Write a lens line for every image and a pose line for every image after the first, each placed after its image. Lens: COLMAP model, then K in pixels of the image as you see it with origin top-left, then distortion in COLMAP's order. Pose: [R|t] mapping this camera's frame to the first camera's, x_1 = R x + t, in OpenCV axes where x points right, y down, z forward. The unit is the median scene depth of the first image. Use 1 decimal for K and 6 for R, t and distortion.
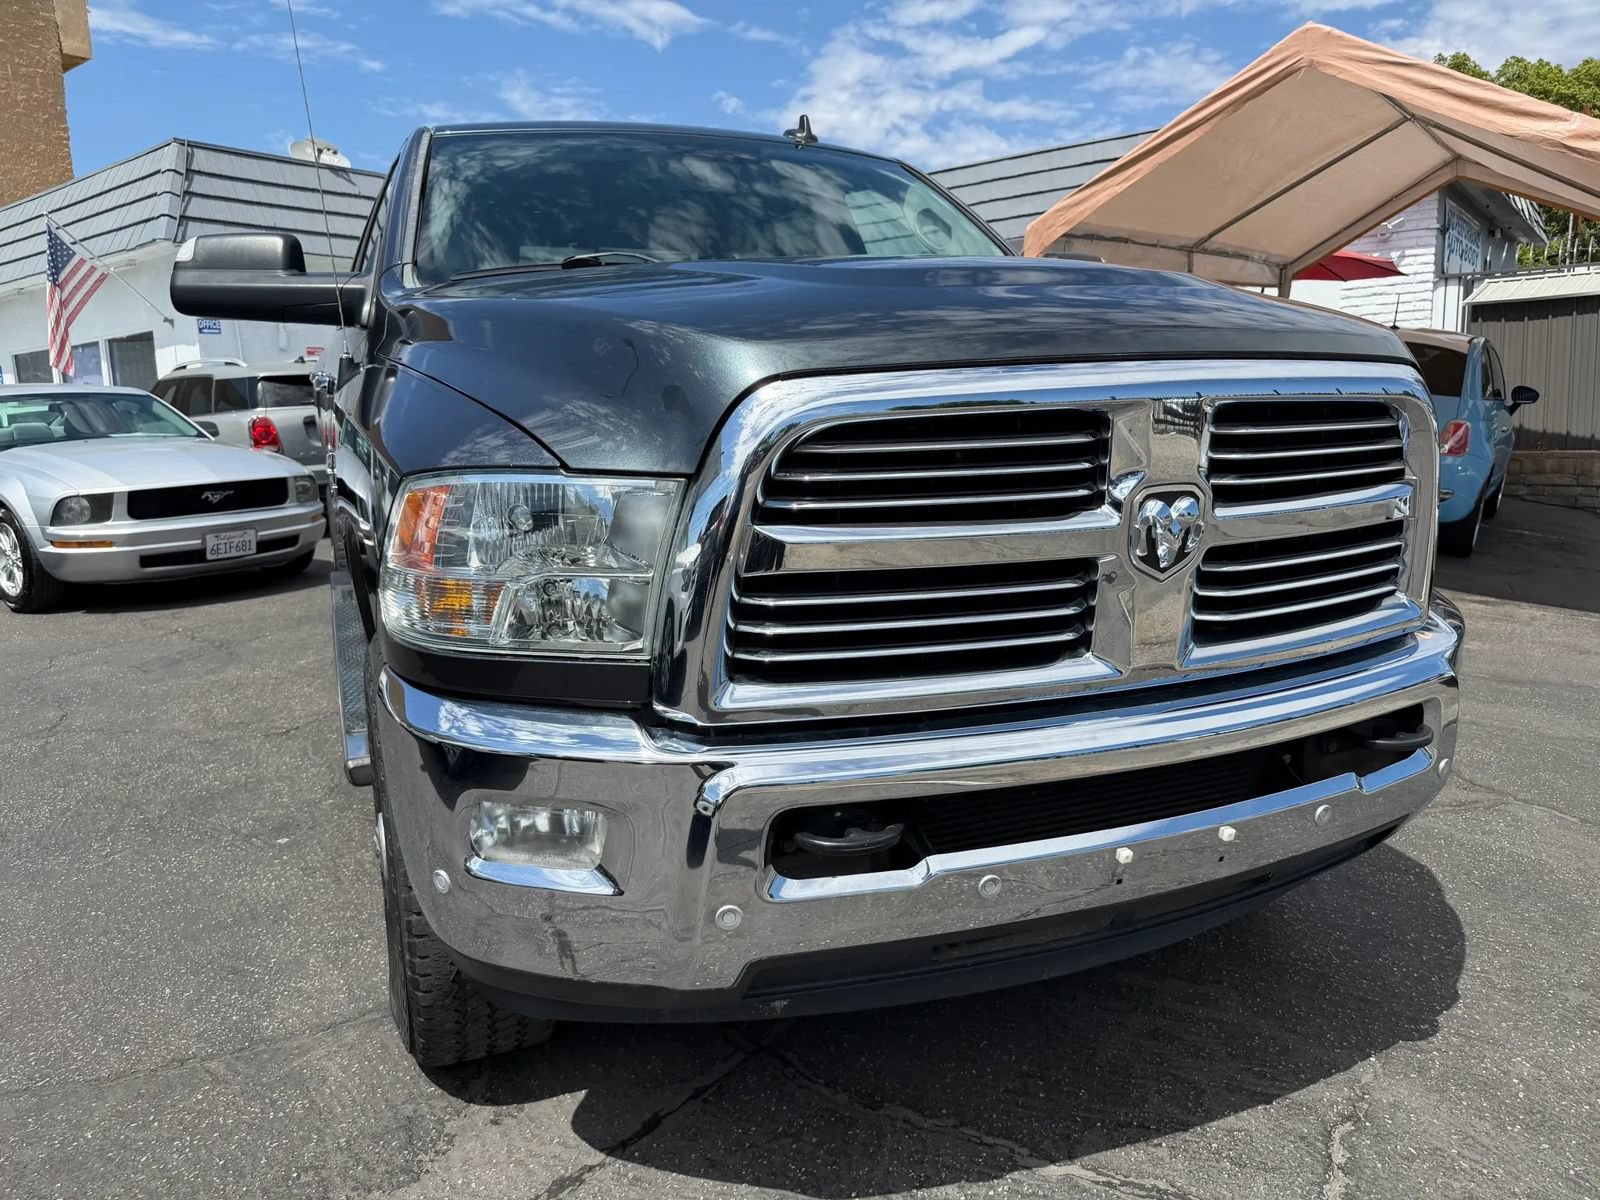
lens RADIAL K [[1139.4, 0, 797.8], [0, 1139.4, 597.9], [0, 0, 1]] dist [0.008879, -0.013601]
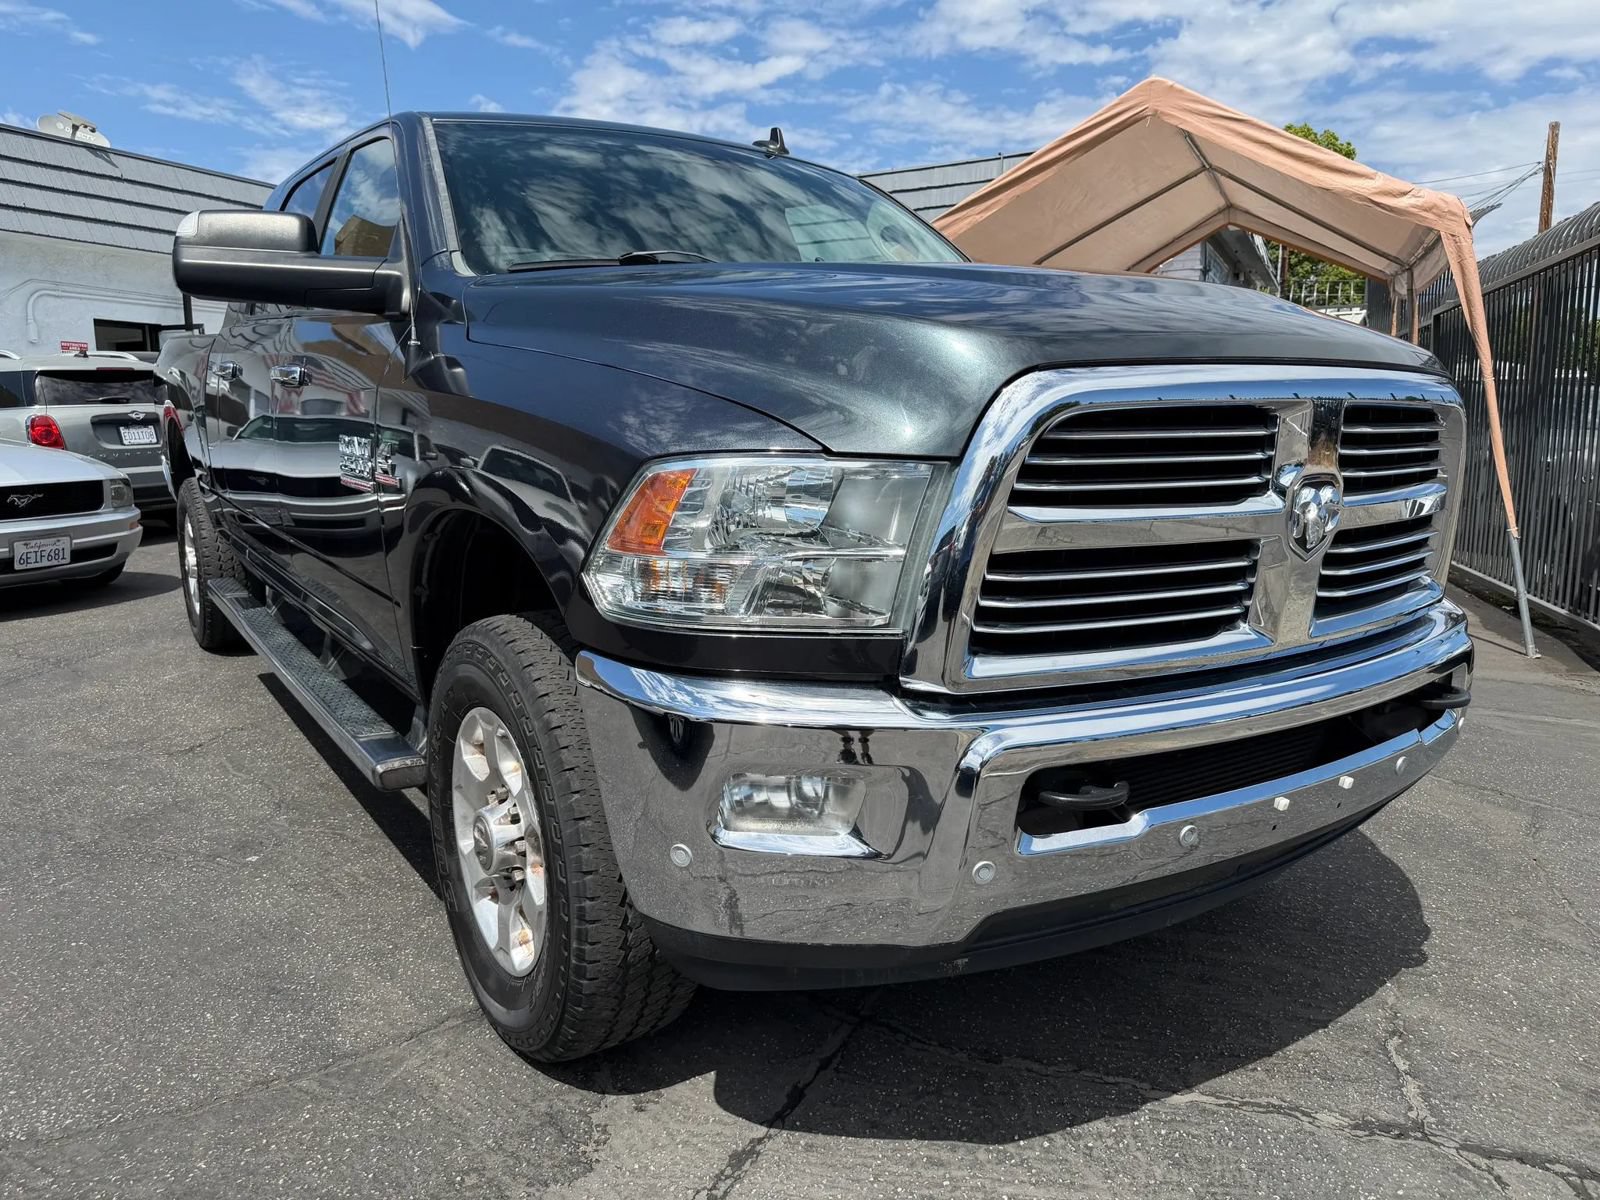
lens RADIAL K [[1139.4, 0, 791.3], [0, 1139.4, 599.4], [0, 0, 1]] dist [0.008879, -0.013601]
pose [[0.980685, -0.008828, 0.195394, -0.292559], [0.011271, 0.999872, -0.011391, 0.022422], [-0.195269, 0.013373, 0.980659, -0.012387]]
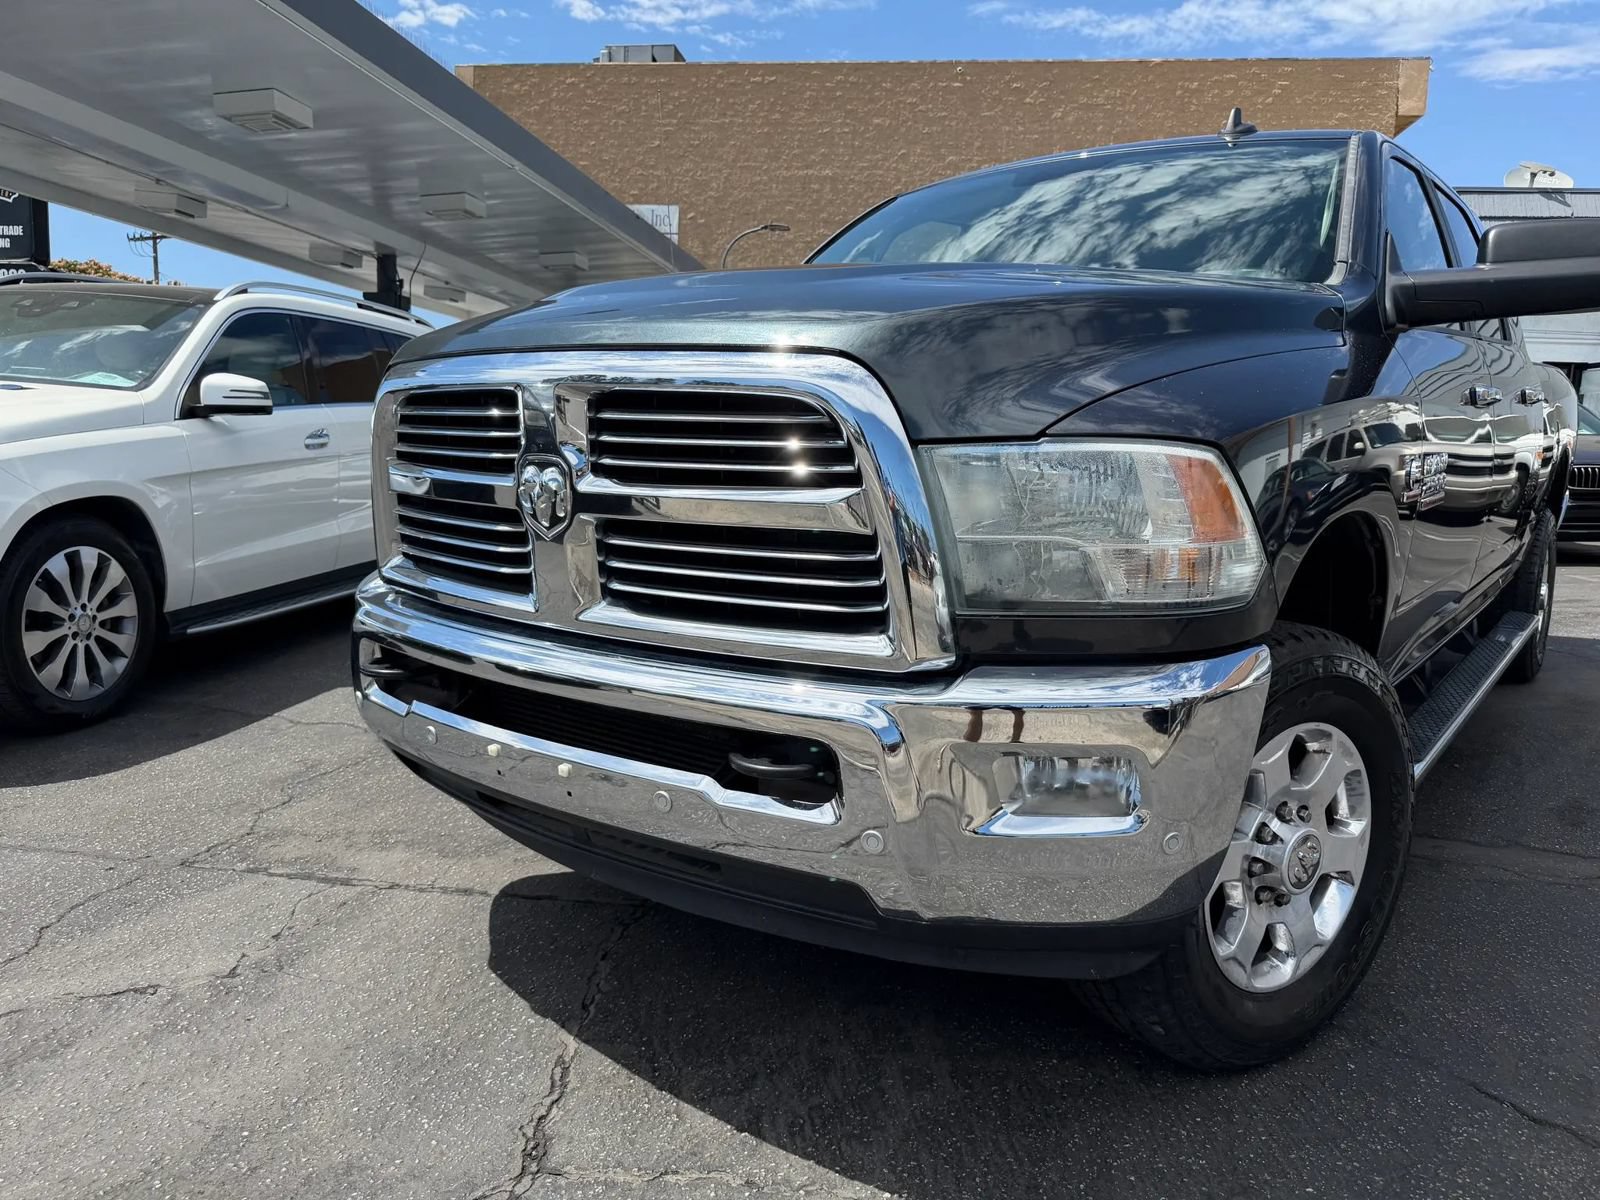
lens RADIAL K [[1139.4, 0, 807.3], [0, 1139.4, 608.1], [0, 0, 1]] dist [0.008879, -0.013601]
pose [[0.487617, 0.163109, -0.857686, 1.067893], [-0.186896, 0.979121, 0.079947, -0.064145], [0.852819, 0.121315, 0.507920, 0.459962]]
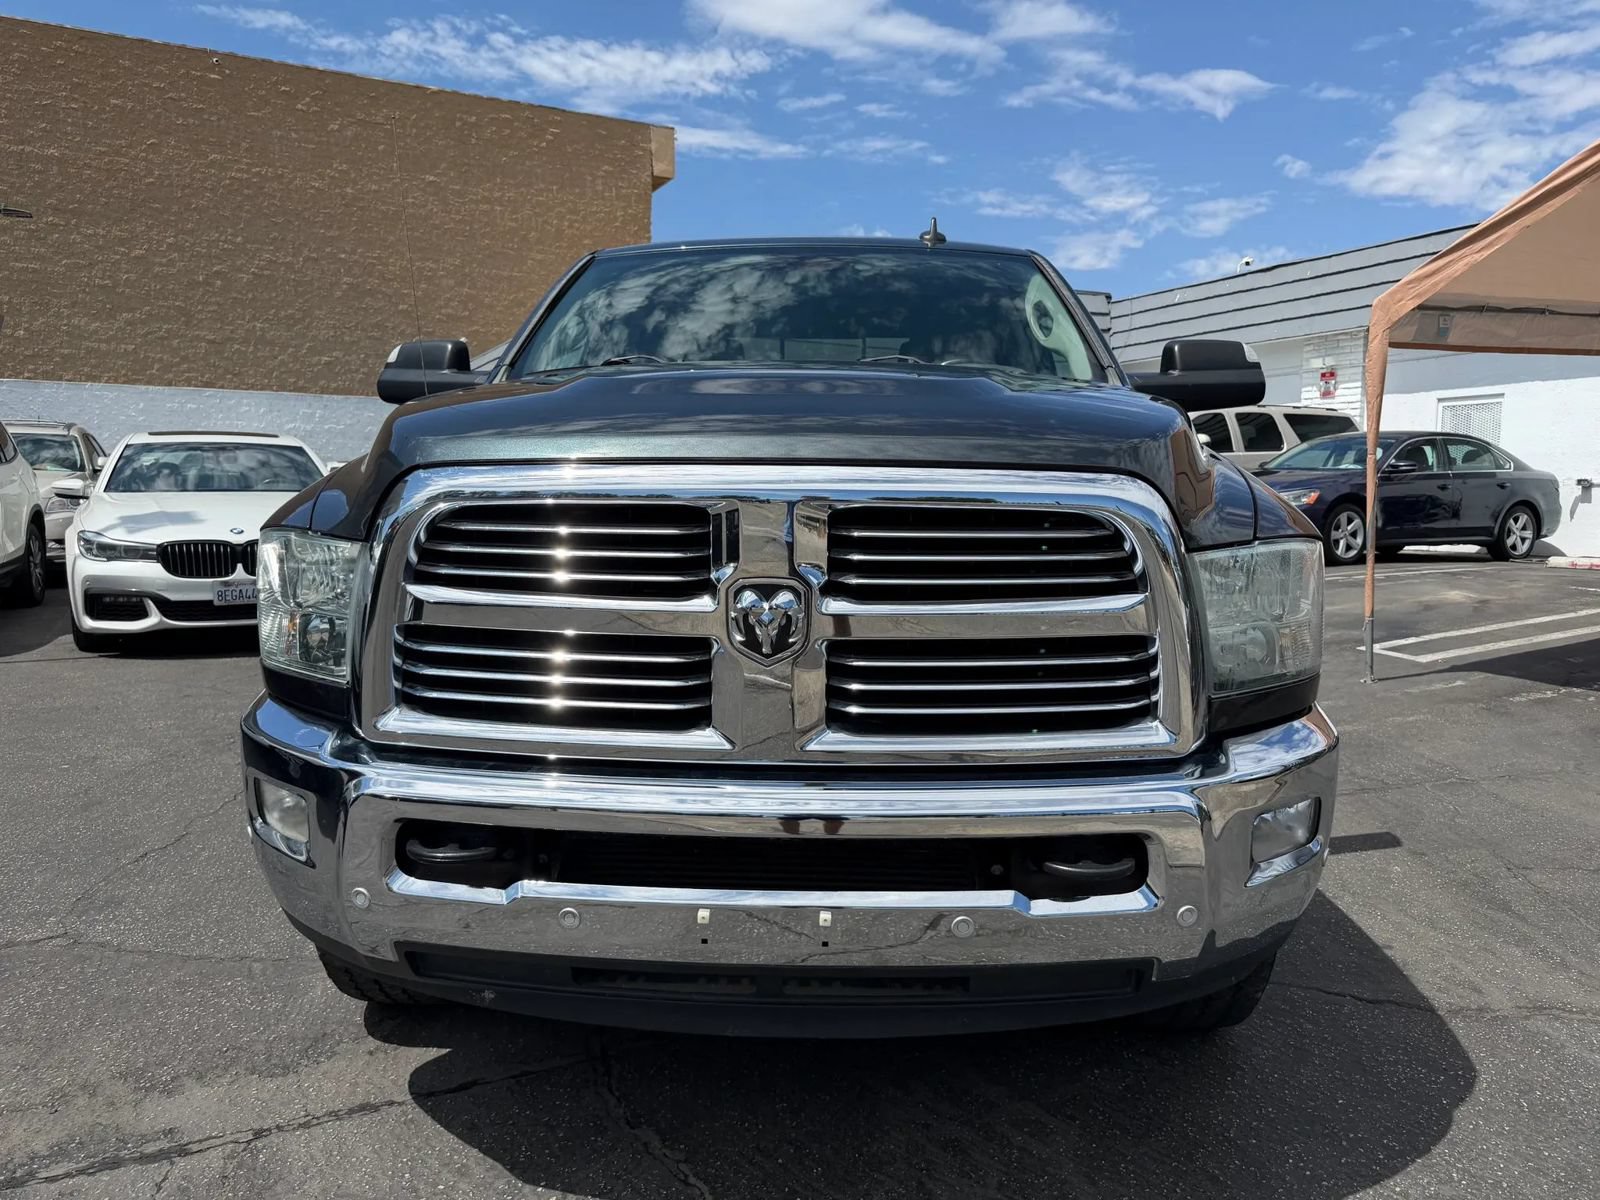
lens RADIAL K [[1139.4, 0, 800.3], [0, 1139.4, 601.1], [0, 0, 1]] dist [0.008879, -0.013601]
pose [[0.902758, 0.080817, -0.422488, 0.573243], [-0.105352, 0.993819, -0.035006, -0.030635], [0.417048, 0.076112, 0.905692, 0.031259]]
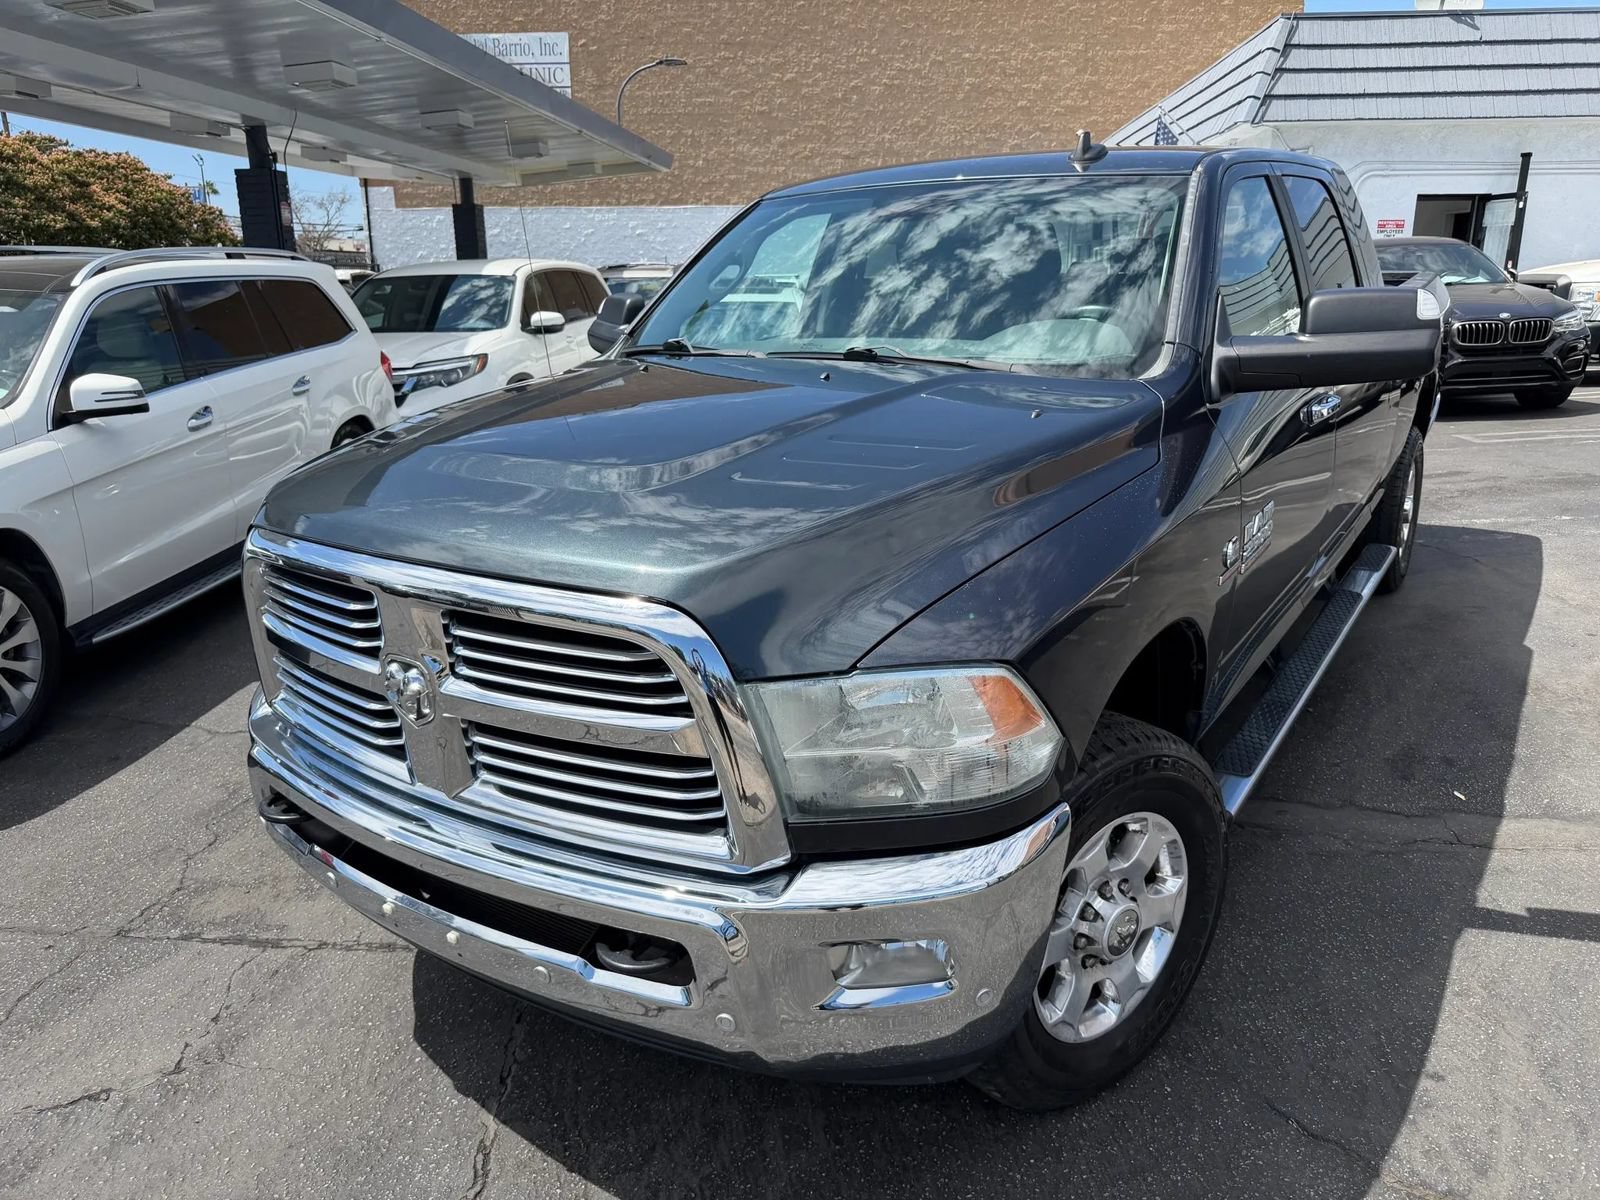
lens RADIAL K [[1139.4, 0, 801.7], [0, 1139.4, 607.8], [0, 0, 1]] dist [0.008879, -0.013601]
pose [[0.542712, 0.256872, -0.799675, 1.109989], [-0.137204, 0.966410, 0.217315, -0.347040], [0.828637, -0.008221, 0.559726, 0.464011]]
